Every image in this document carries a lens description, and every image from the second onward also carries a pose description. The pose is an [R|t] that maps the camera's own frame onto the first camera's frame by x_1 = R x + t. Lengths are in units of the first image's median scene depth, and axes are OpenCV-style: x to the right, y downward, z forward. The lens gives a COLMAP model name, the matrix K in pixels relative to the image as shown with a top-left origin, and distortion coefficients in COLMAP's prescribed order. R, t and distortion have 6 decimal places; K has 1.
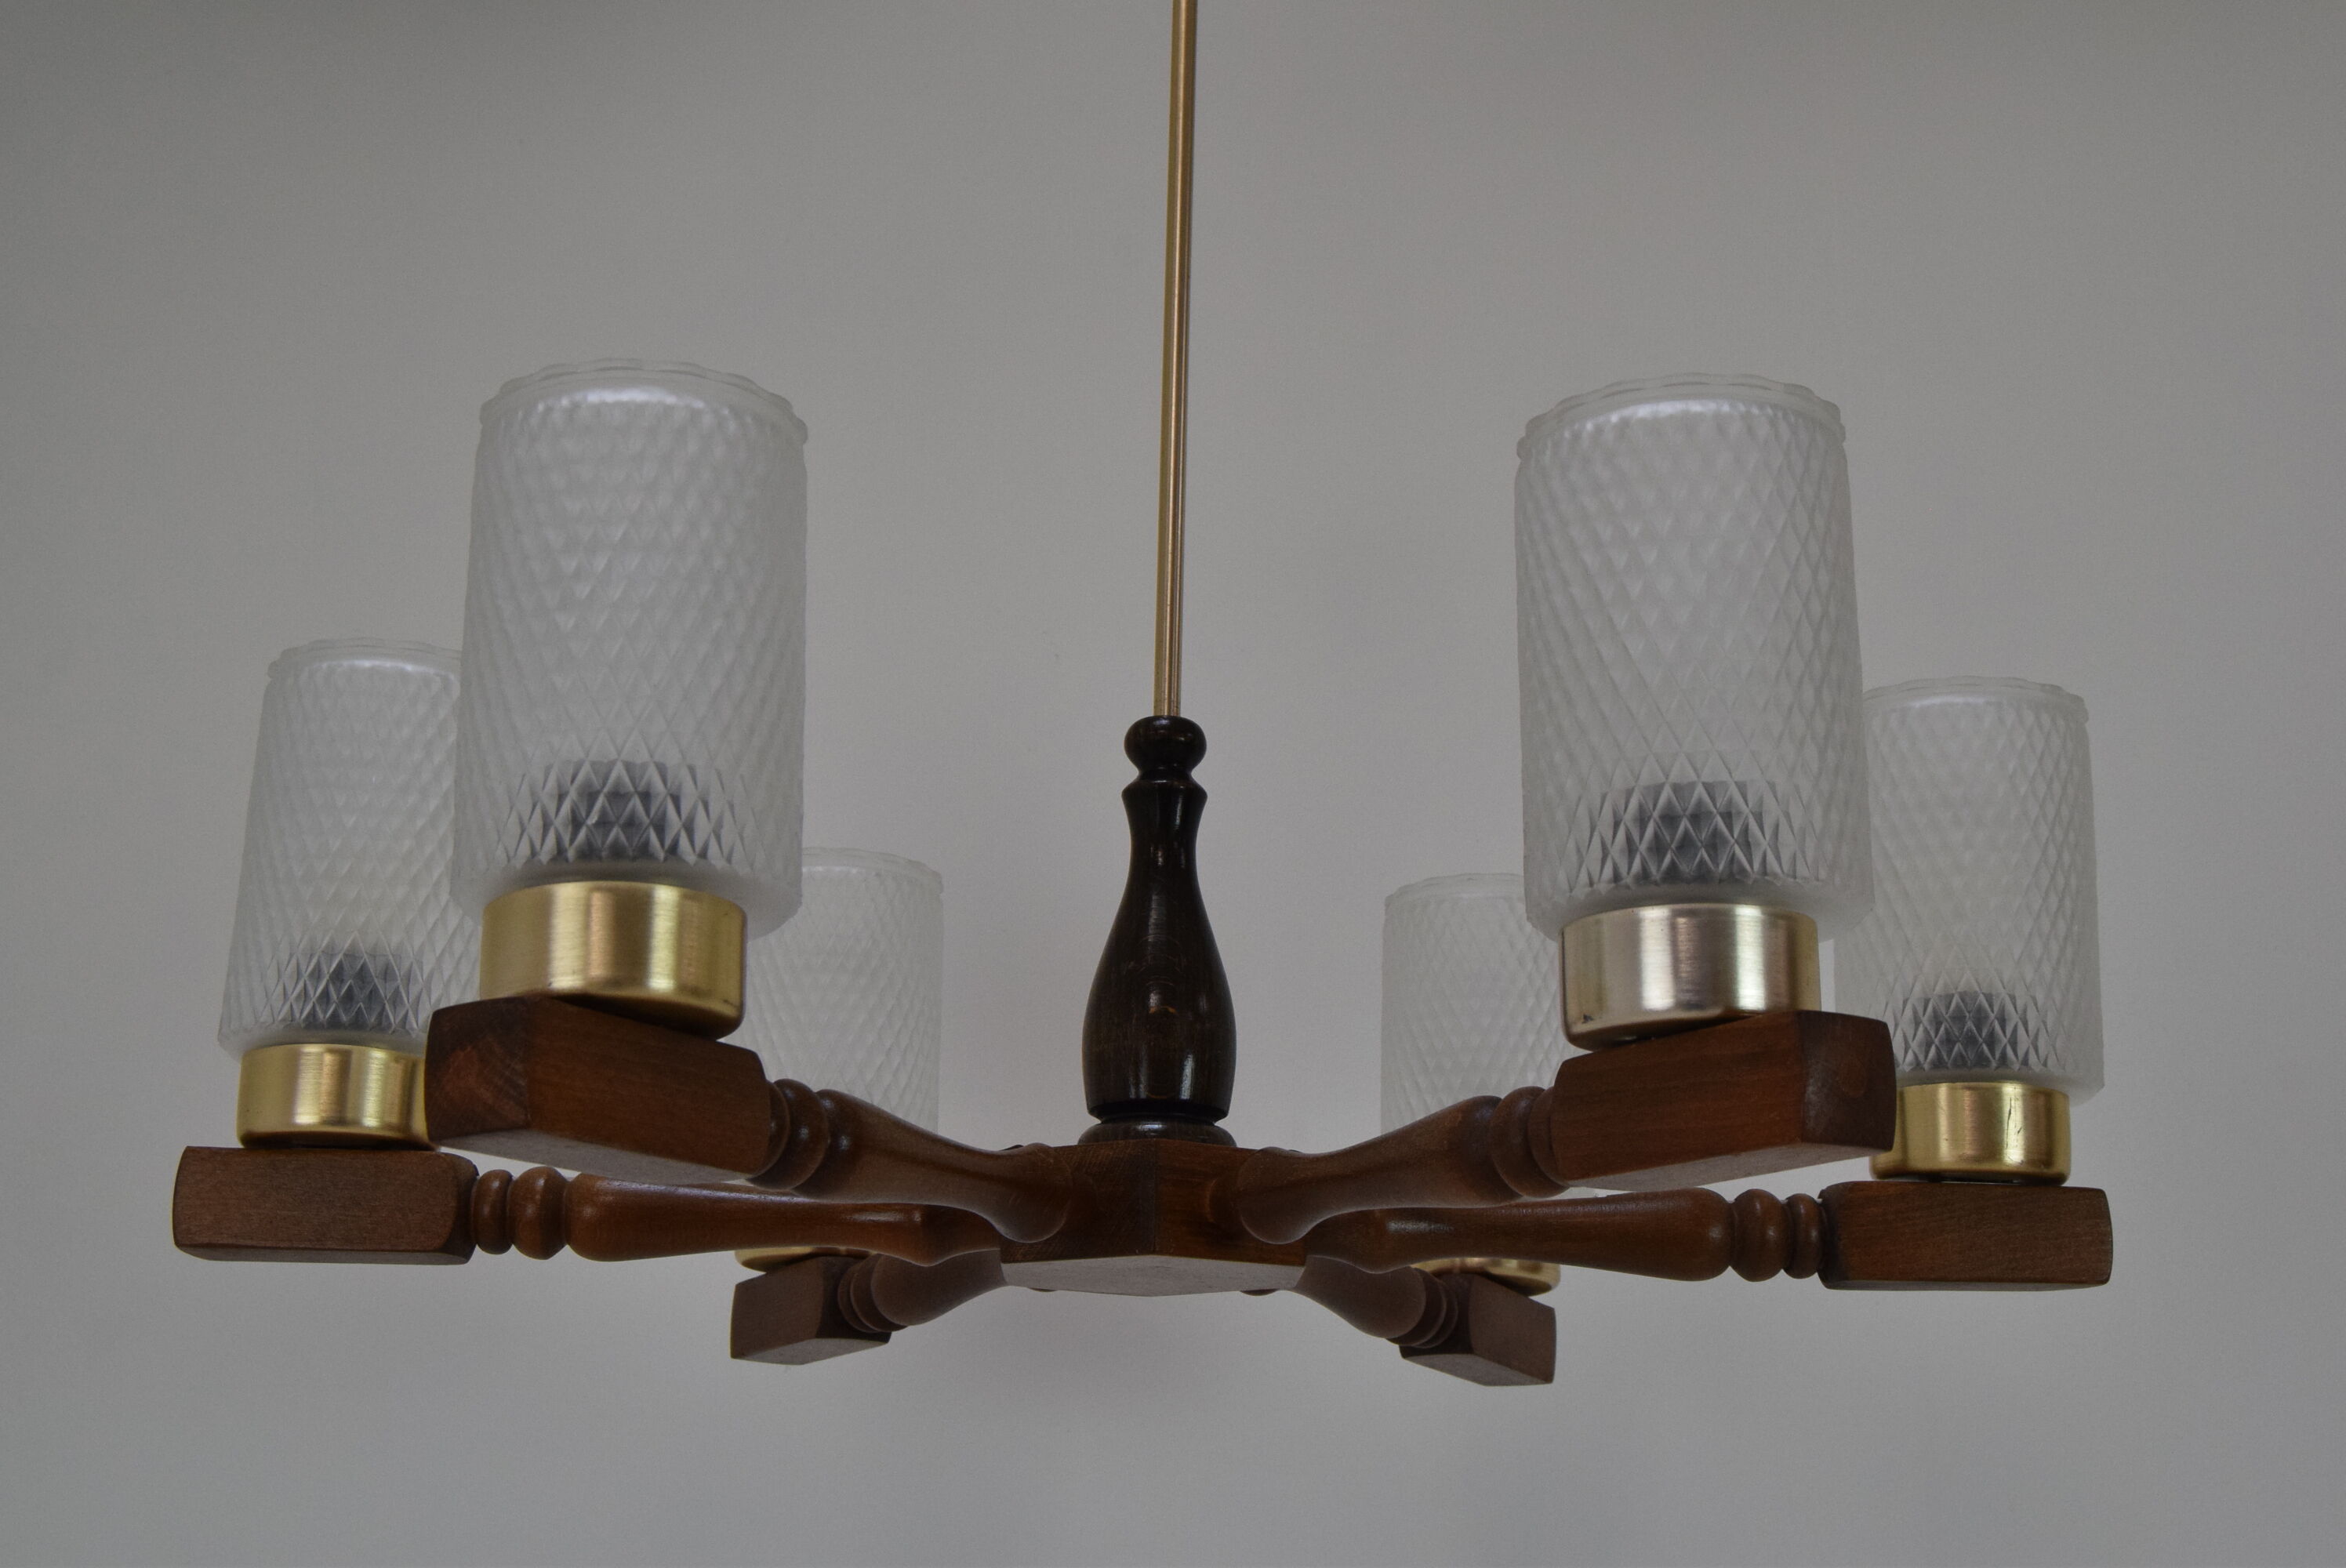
lens RADIAL K [[2977.3, 0, 1179.0], [0, 2977.3, 786.7], [0, 0, 1]] dist [-0.054335, 0.000000]
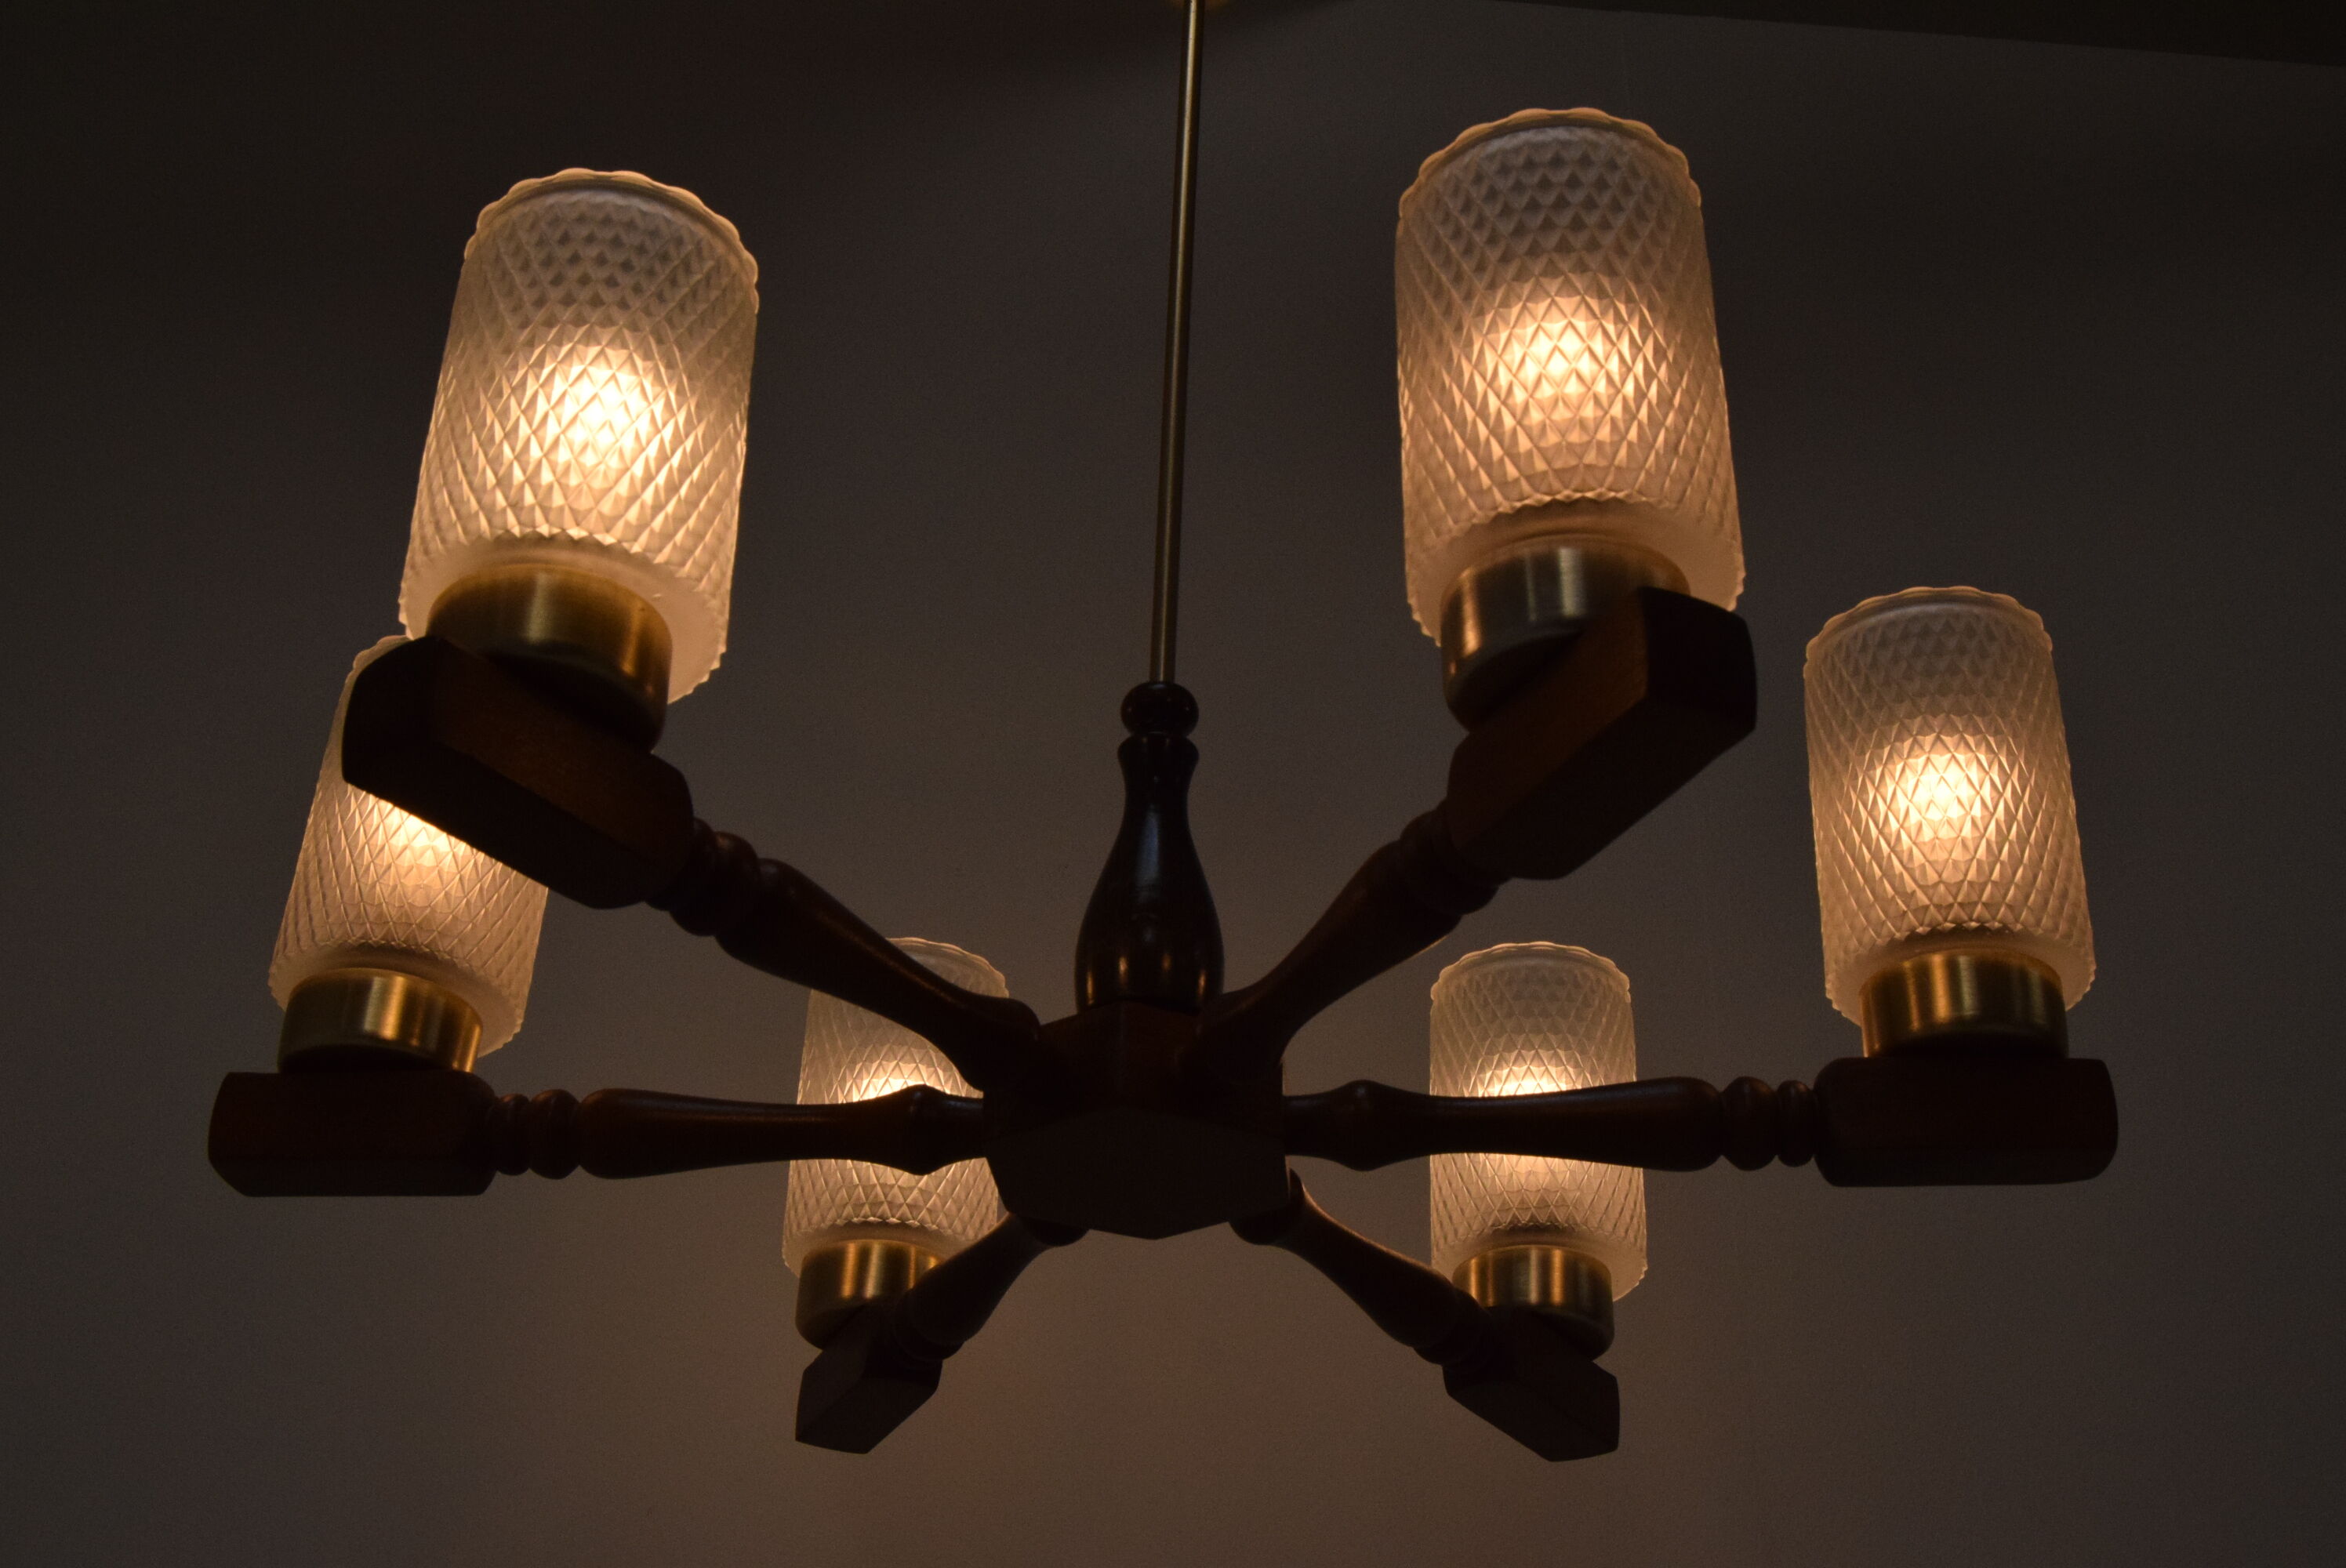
lens RADIAL K [[2725.1, 0, 1145.0], [0, 2725.1, 782.9], [0, 0, 1]] dist [-0.050894, 0.000000]
pose [[0.993316, -0.047513, -0.105194, 0.096344], [0.016606, 0.960694, -0.277111, 0.293768], [0.114226, 0.273512, 0.955062, 0.082589]]
